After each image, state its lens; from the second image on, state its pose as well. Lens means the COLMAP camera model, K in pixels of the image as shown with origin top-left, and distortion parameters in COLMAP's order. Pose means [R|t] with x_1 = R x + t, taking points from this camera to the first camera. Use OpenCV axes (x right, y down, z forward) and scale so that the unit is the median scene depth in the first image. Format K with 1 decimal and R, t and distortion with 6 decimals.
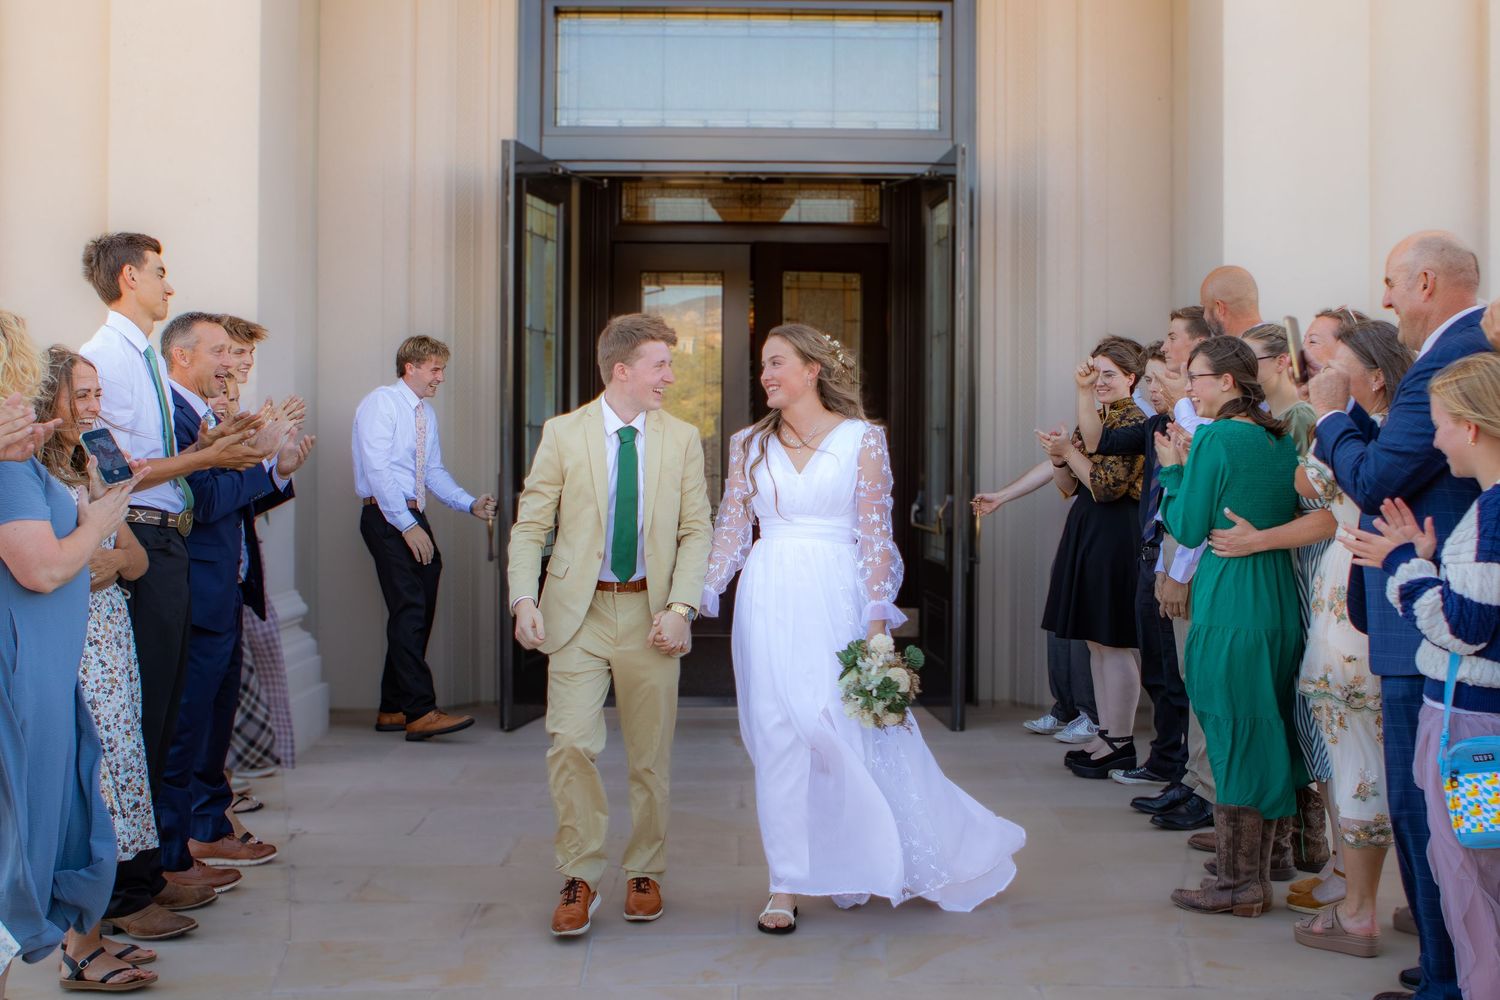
lens RADIAL K [[2016.8, 0, 774.2], [0, 2016.8, 465.4], [0, 0, 1]] dist [-0.007140, 0.062775]
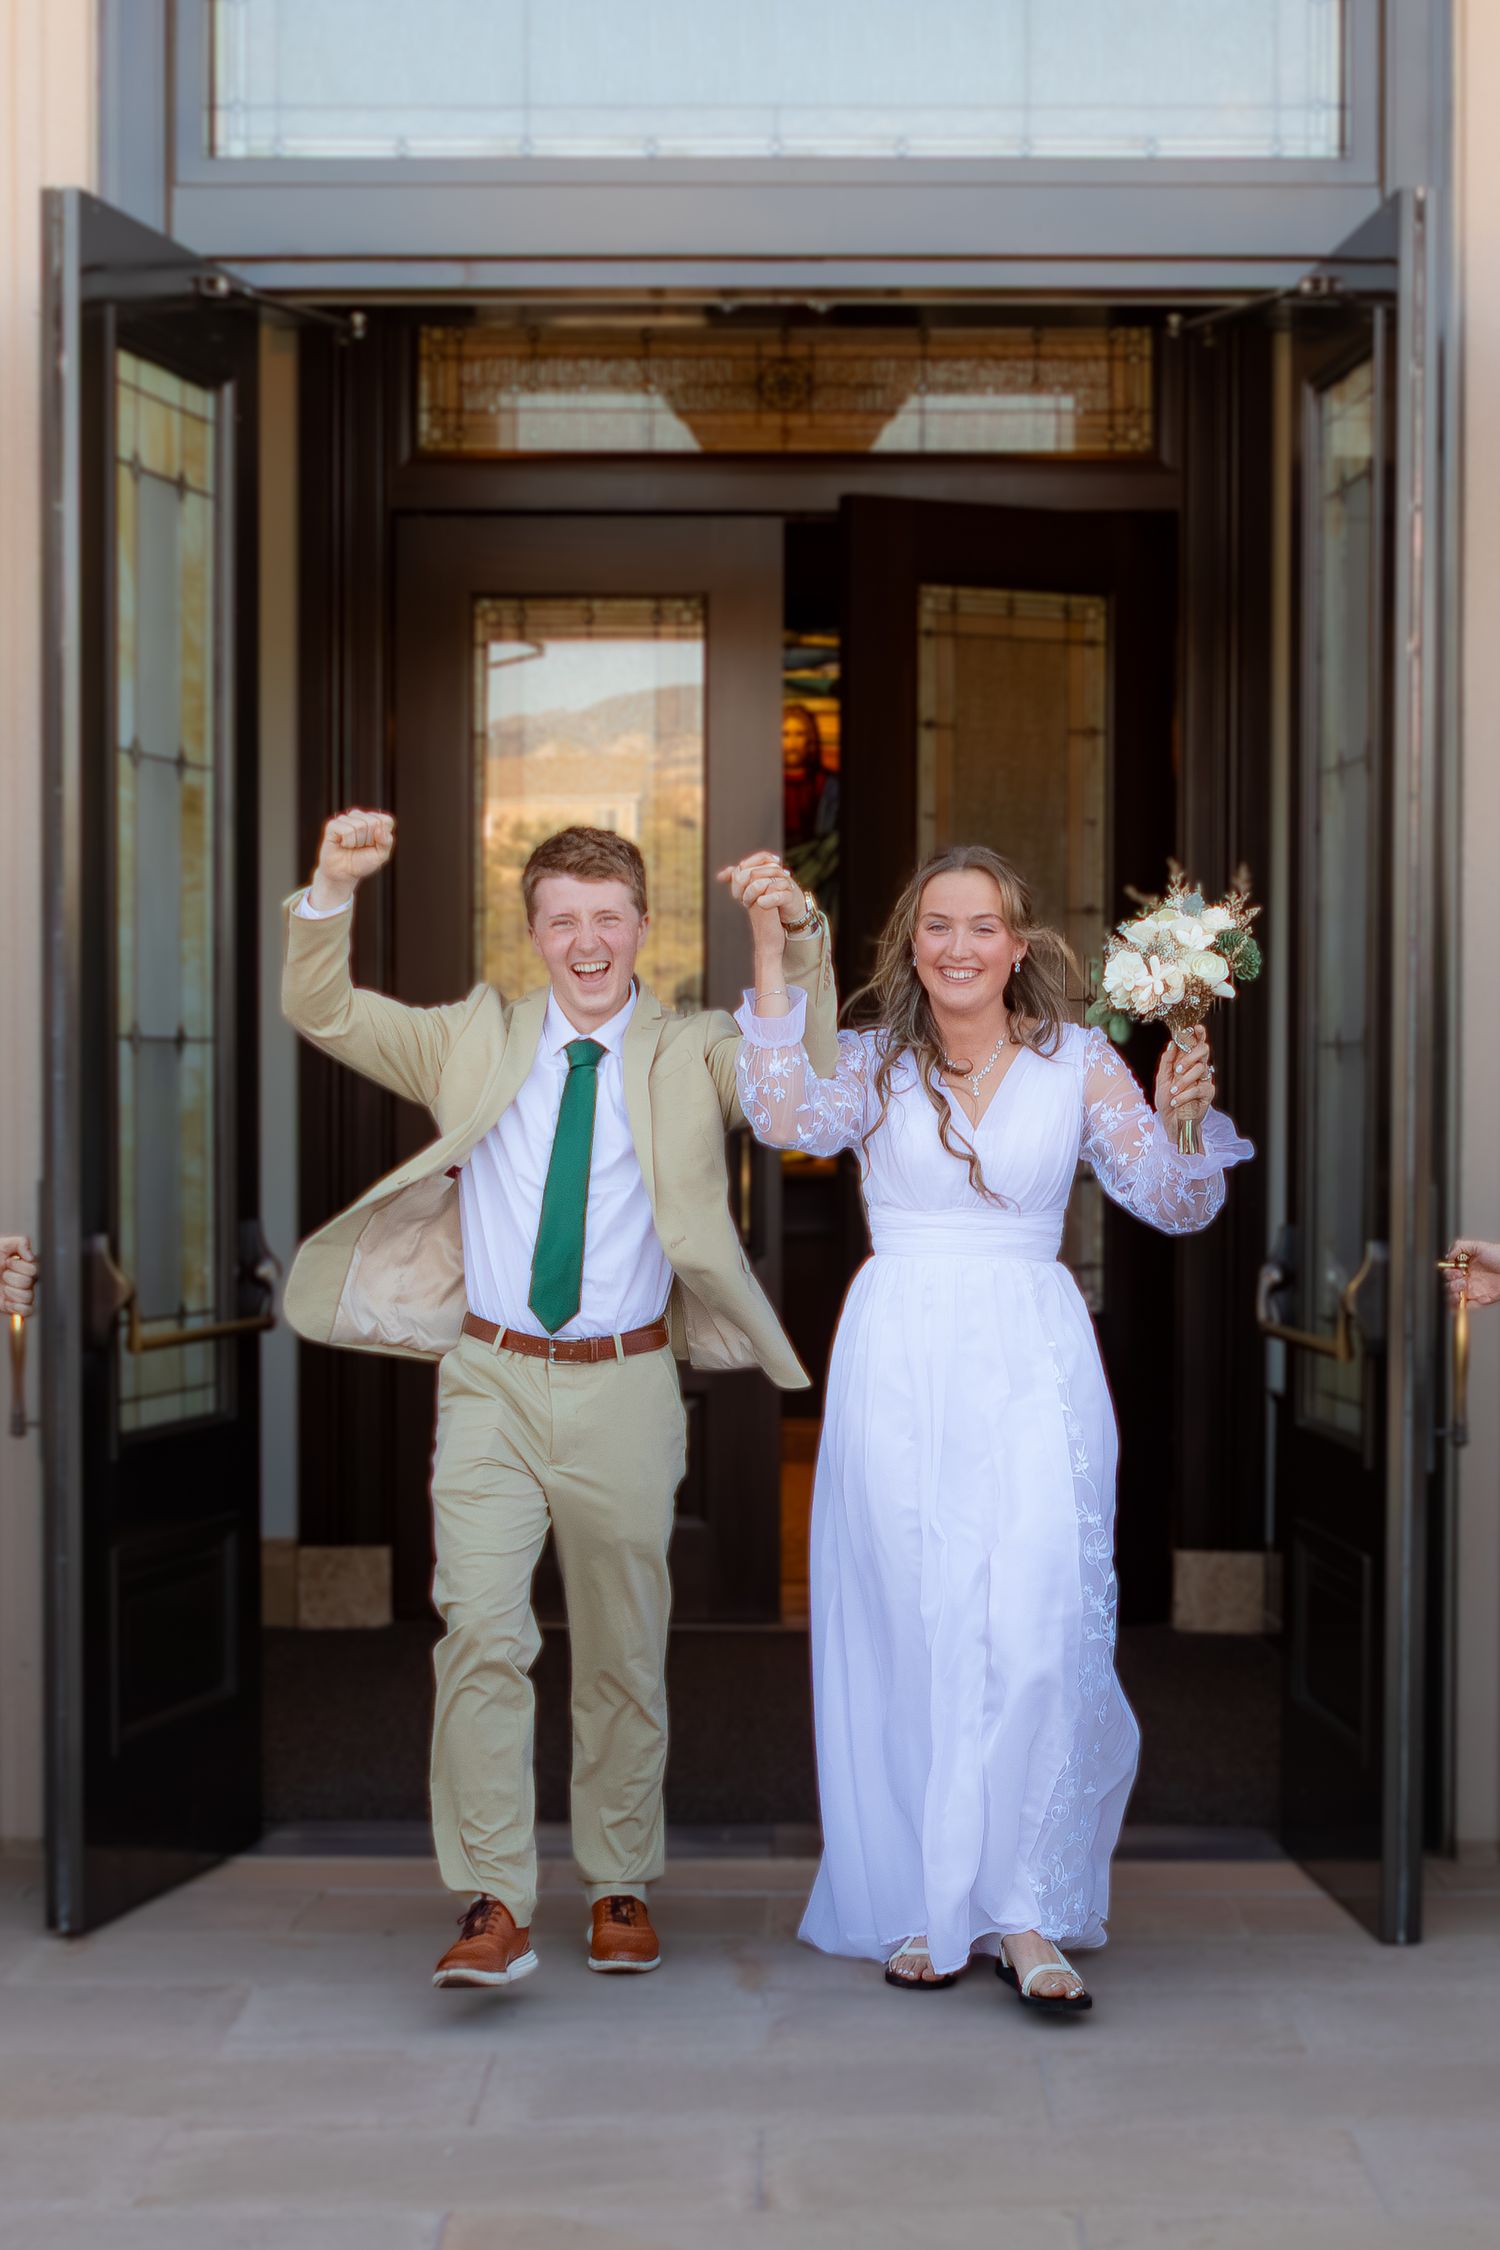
lens RADIAL K [[3025.1, 0, 750.0], [0, 3025.1, 1125.0], [0, 0, 1]] dist [-0.007140, 0.062775]
pose [[0.999692, -0.001118, -0.024775, -0.004857], [0.001686, 0.999735, 0.022937, -0.016226], [0.024742, -0.022972, 0.999430, 0.486500]]
